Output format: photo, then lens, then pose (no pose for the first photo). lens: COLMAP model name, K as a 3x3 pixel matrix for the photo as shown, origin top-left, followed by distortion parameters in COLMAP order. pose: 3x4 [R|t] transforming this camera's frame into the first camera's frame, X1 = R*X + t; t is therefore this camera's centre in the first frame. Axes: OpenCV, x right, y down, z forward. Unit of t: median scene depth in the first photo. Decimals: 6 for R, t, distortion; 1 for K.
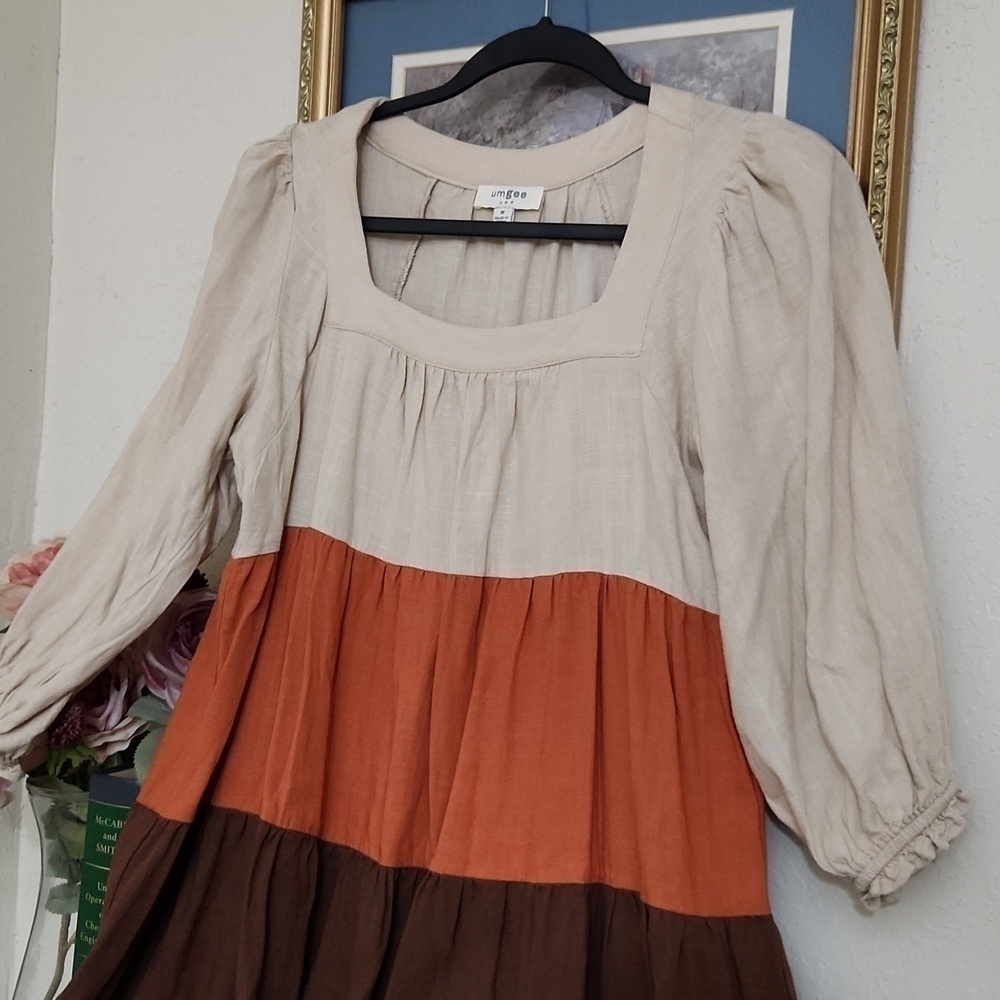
lens RADIAL K [[1462.9, 0, 436.7], [0, 1462.9, 501.5], [0, 0, 1]] dist [0.053934, -0.022958]
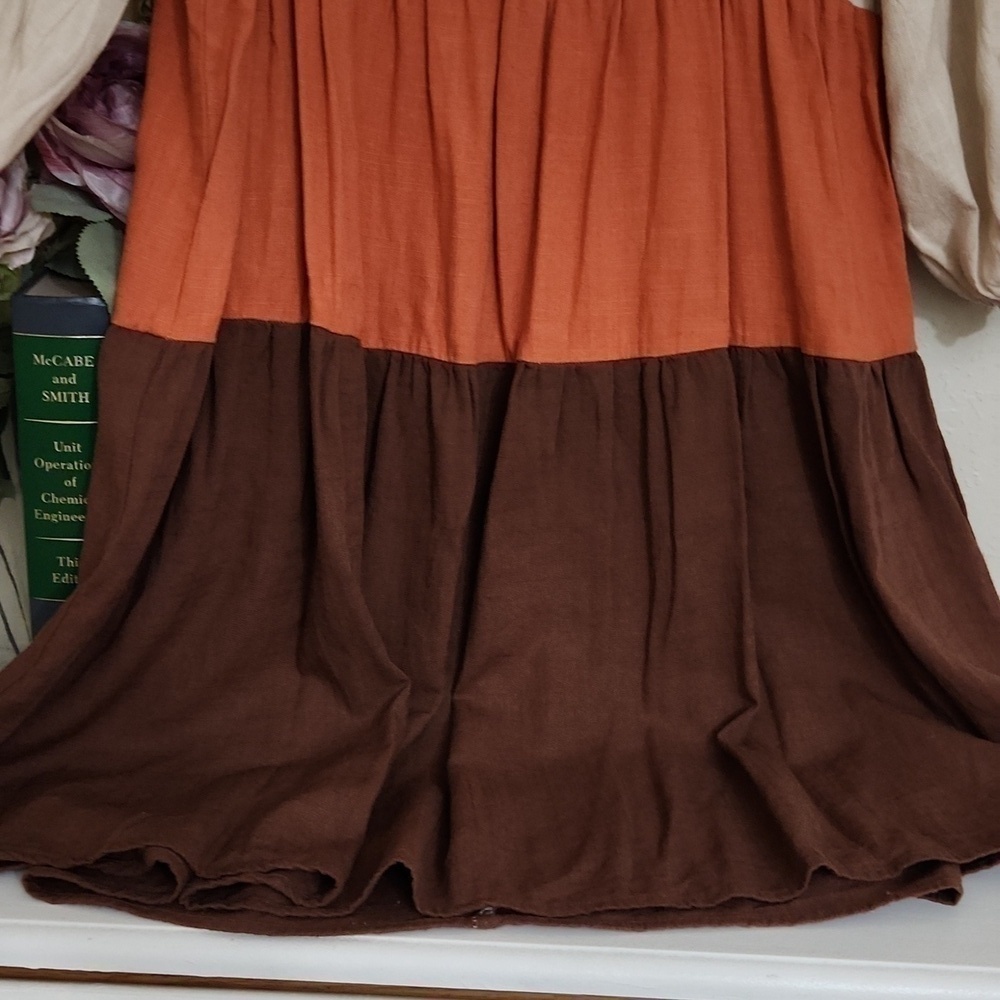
lens RADIAL K [[1462.9, 0, 436.7], [0, 1462.9, 501.5], [0, 0, 1]] dist [0.053934, -0.022958]
pose [[0.892472, -0.178579, 0.414250, -0.398611], [0.027435, 0.938093, 0.345296, 0.040265], [-0.450267, -0.296802, 0.842121, 0.306596]]
